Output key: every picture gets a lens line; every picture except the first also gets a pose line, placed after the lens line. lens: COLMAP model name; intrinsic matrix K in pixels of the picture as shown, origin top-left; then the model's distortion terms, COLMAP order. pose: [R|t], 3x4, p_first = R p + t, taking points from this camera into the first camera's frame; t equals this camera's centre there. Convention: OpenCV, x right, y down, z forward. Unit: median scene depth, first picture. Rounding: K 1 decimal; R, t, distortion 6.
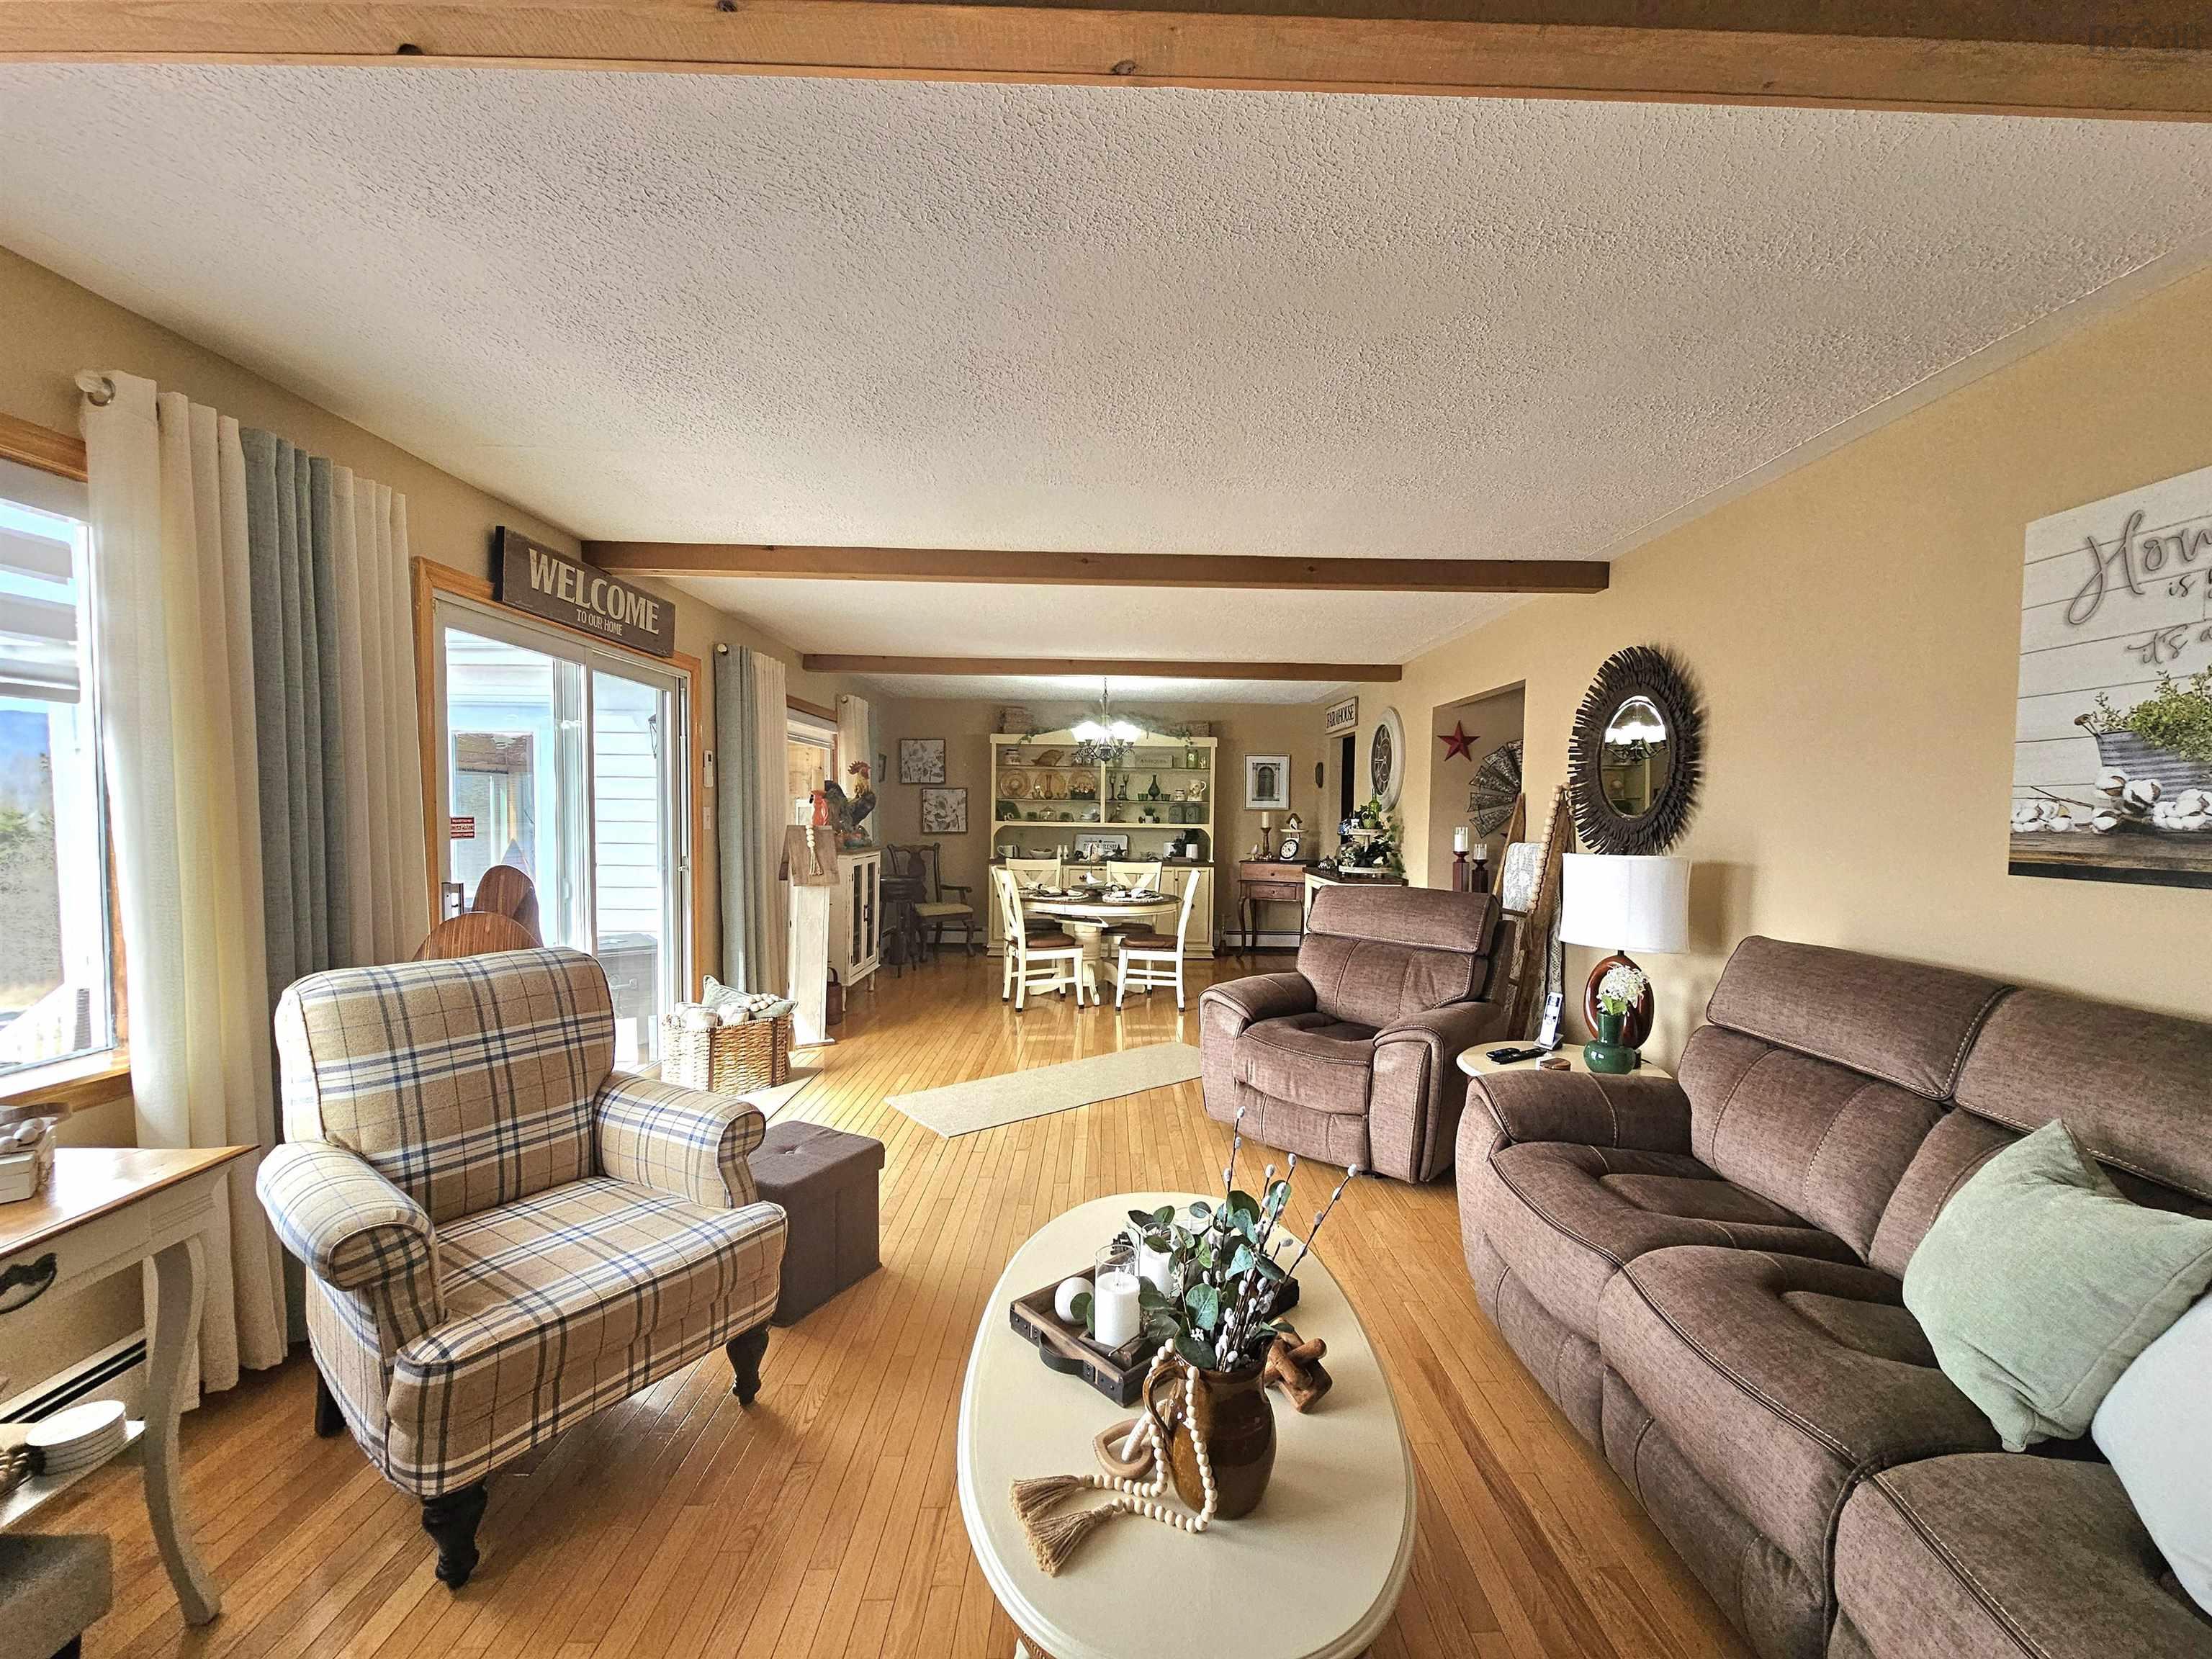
lens RADIAL K [[905.4, 0, 1124.2], [0, 905.4, 853.7], [0, 0, 1]] dist [0.003631, -0.003554]
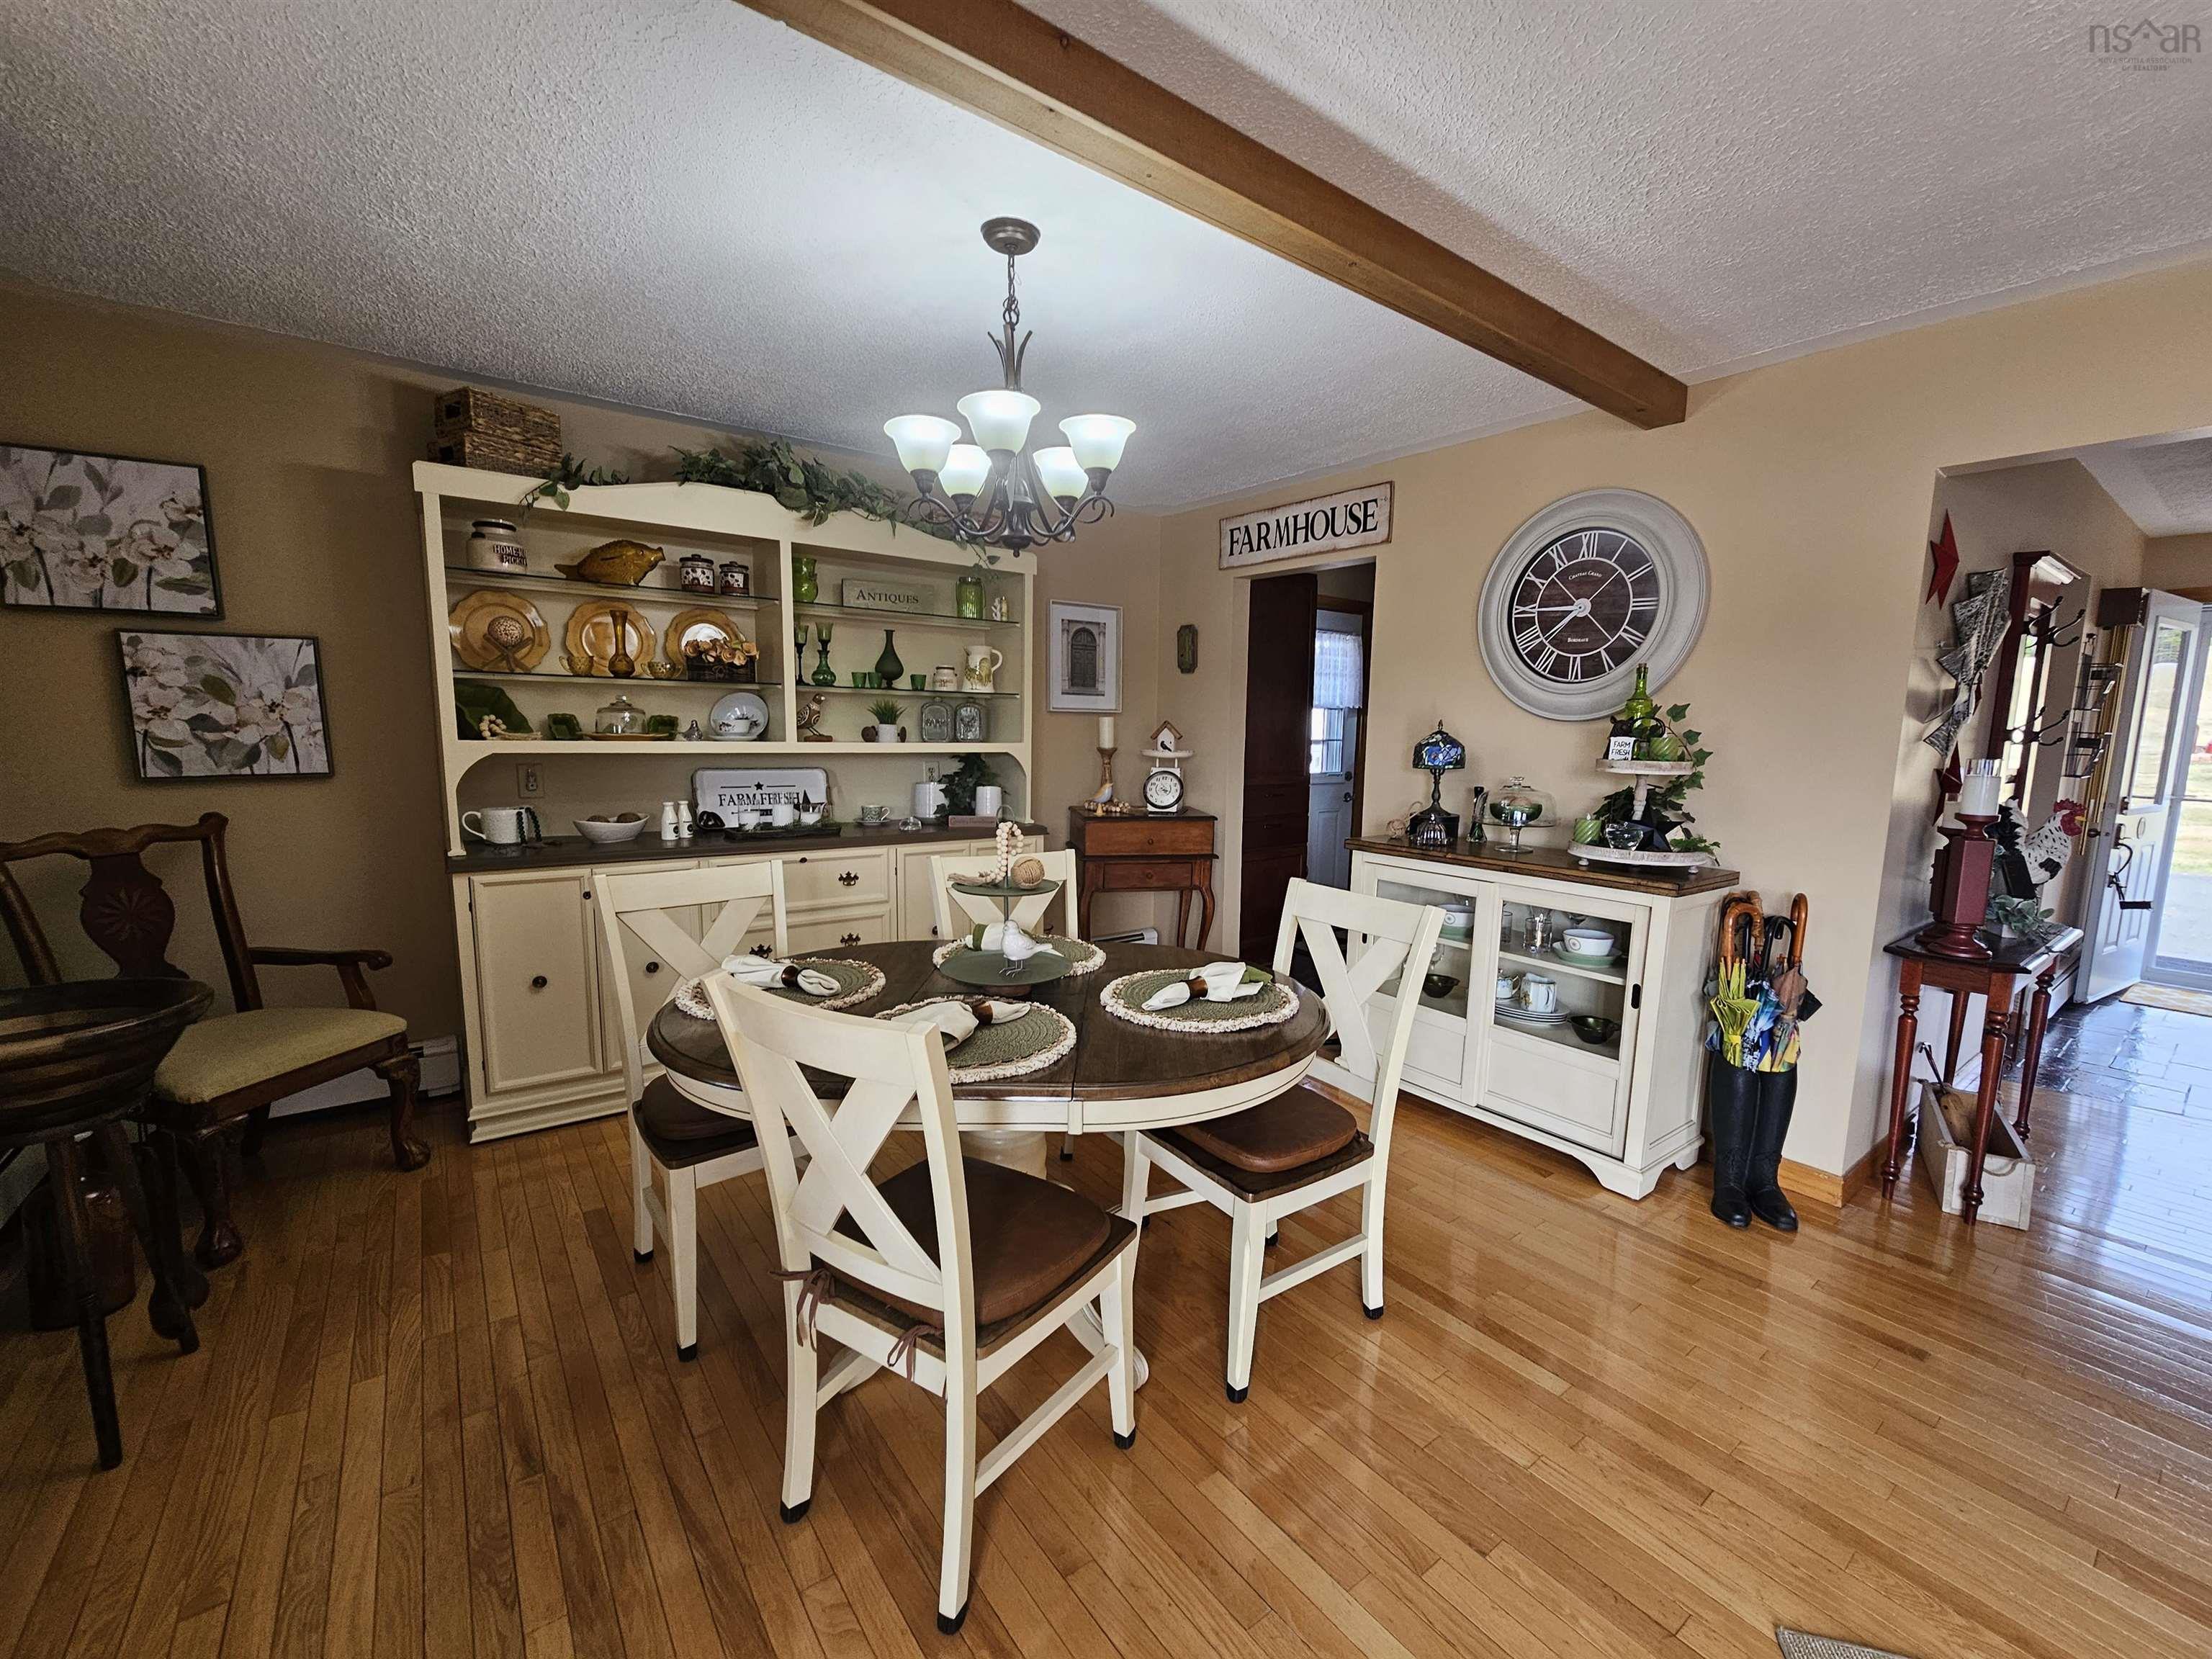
lens RADIAL K [[912.9, 0, 1127.7], [0, 912.9, 845.7], [0, 0, 1]] dist [-0.000538, -0.000781]
pose [[0.804480, -0.077296, 0.588929, -0.141759], [0.021022, 0.994581, 0.101821, -0.026014], [-0.593607, -0.069532, 0.801745, 0.576640]]
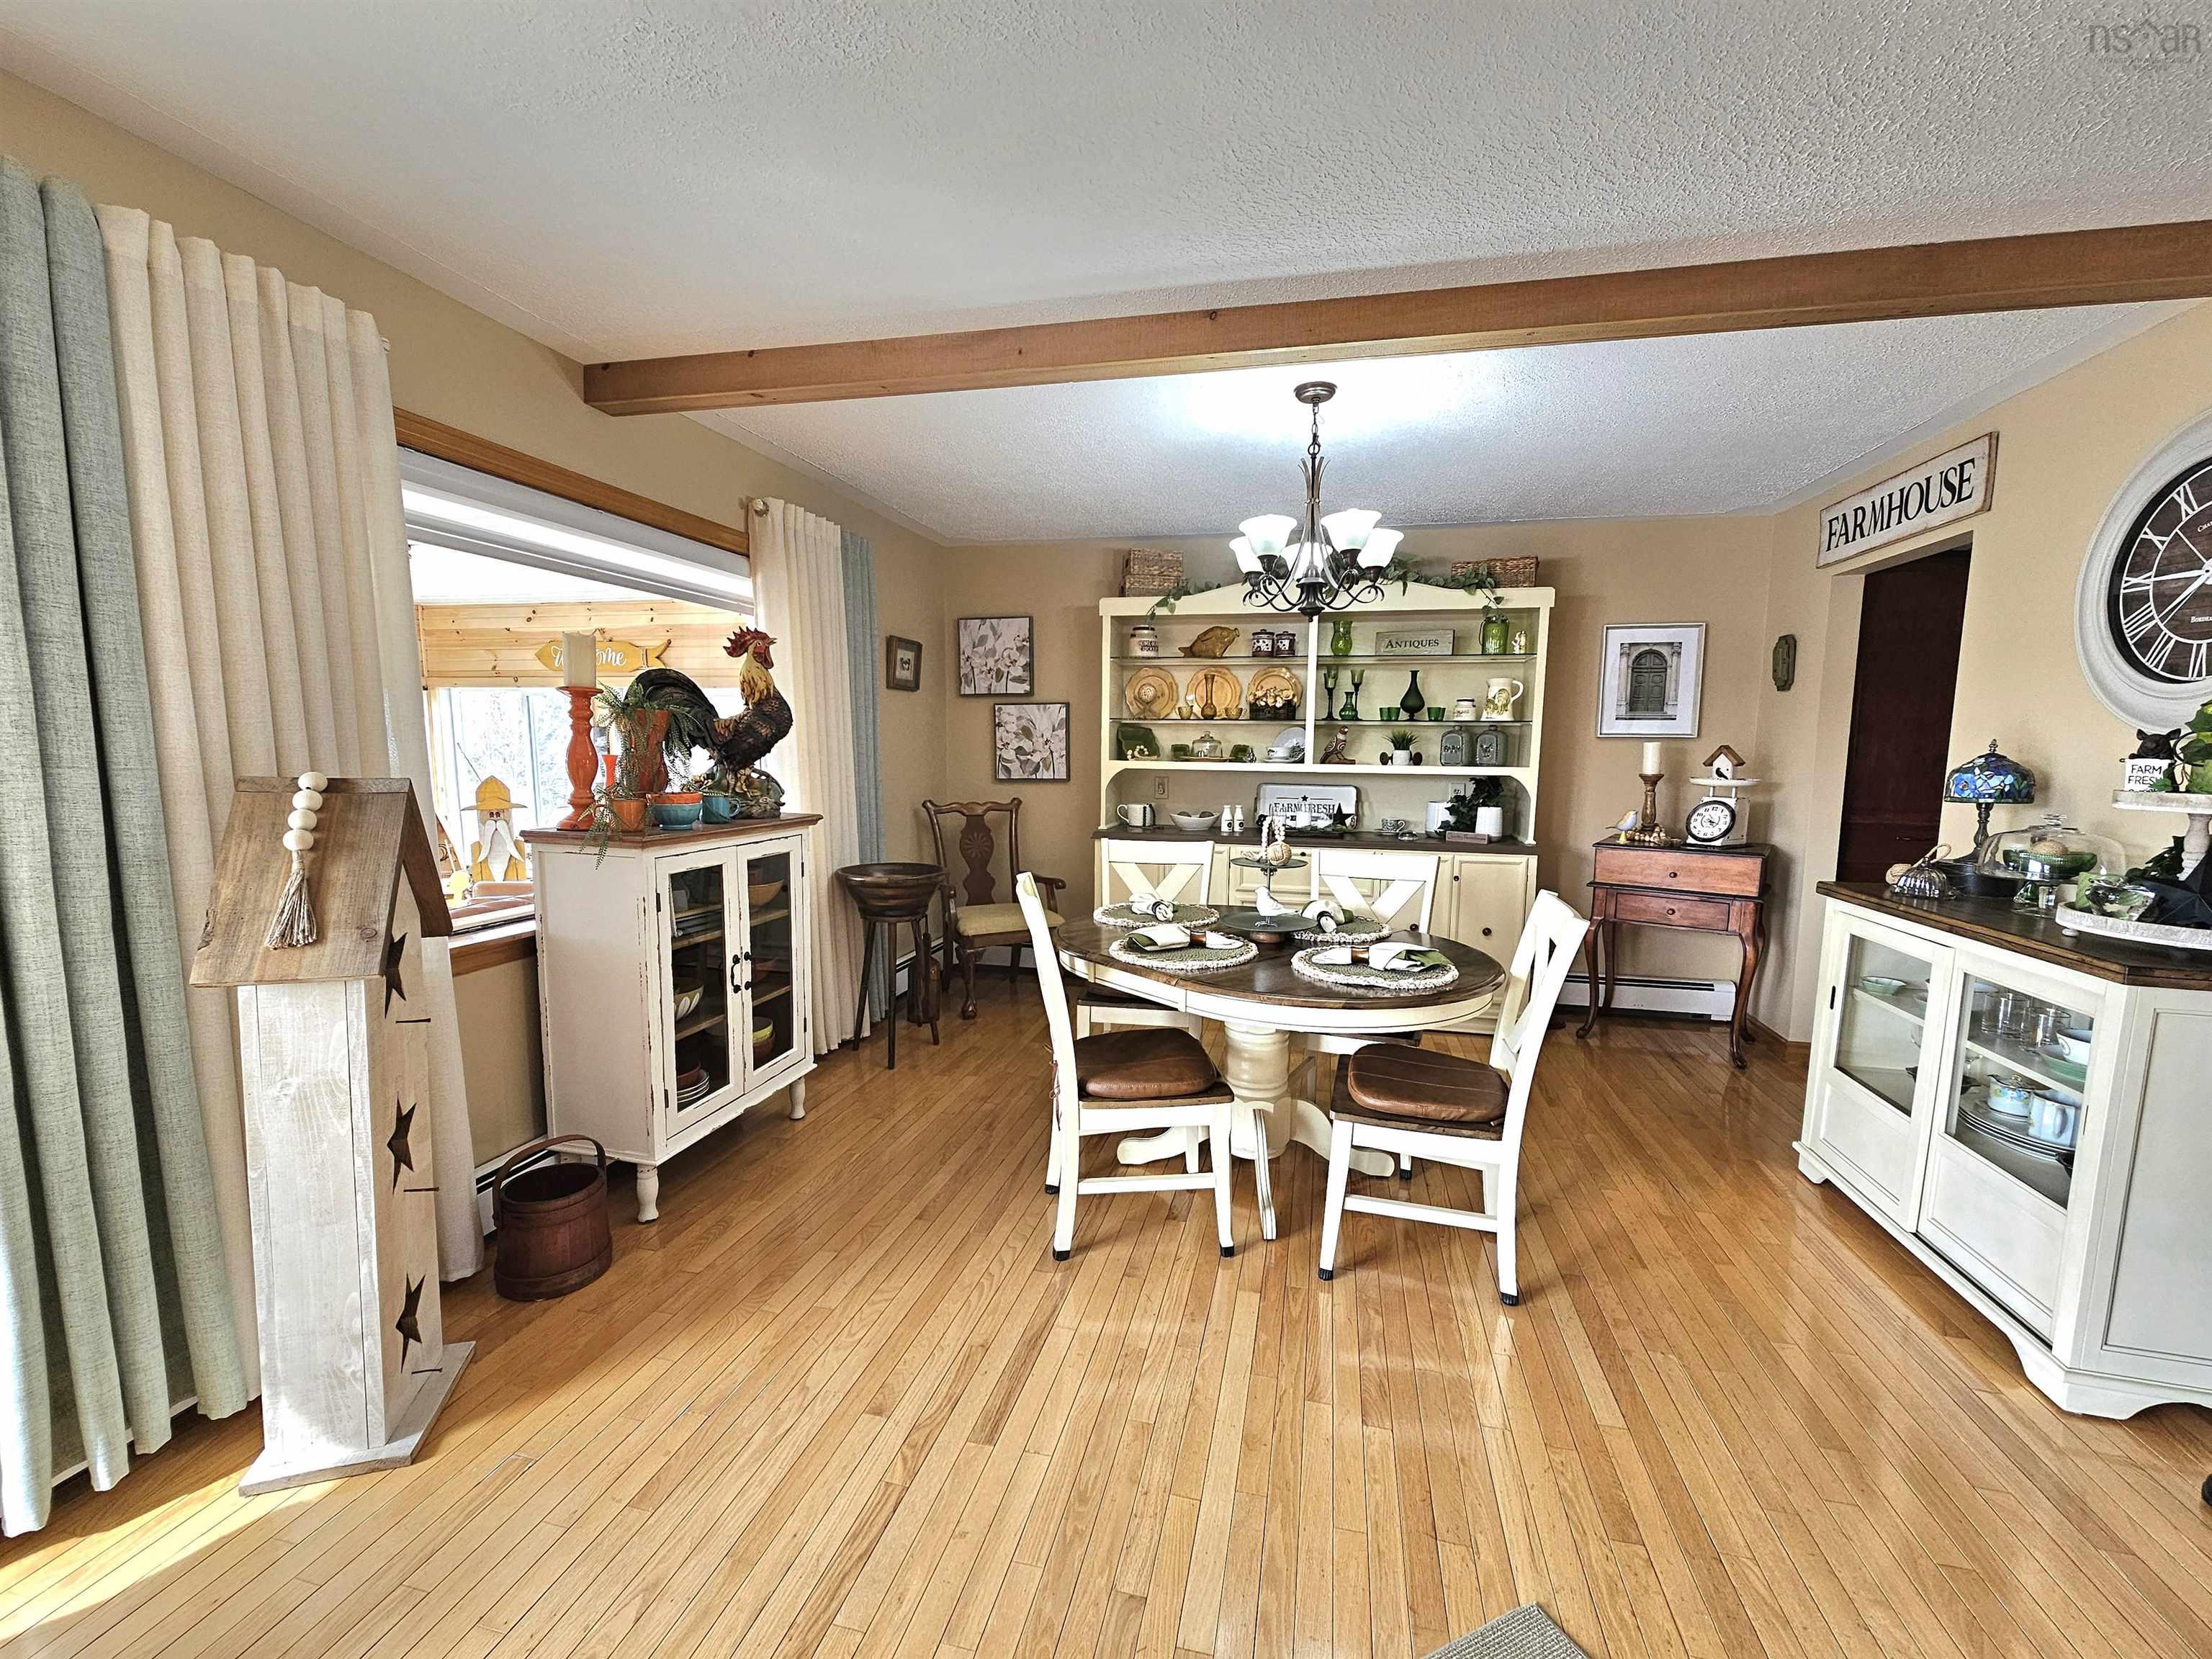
lens RADIAL K [[905.4, 0, 1124.2], [0, 905.4, 853.7], [0, 0, 1]] dist [0.003631, -0.003554]
pose [[0.971438, 0.025569, -0.235913, -0.002679], [-0.009044, 0.997445, 0.070864, -0.018223], [0.237122, -0.066707, 0.969187, 0.458149]]
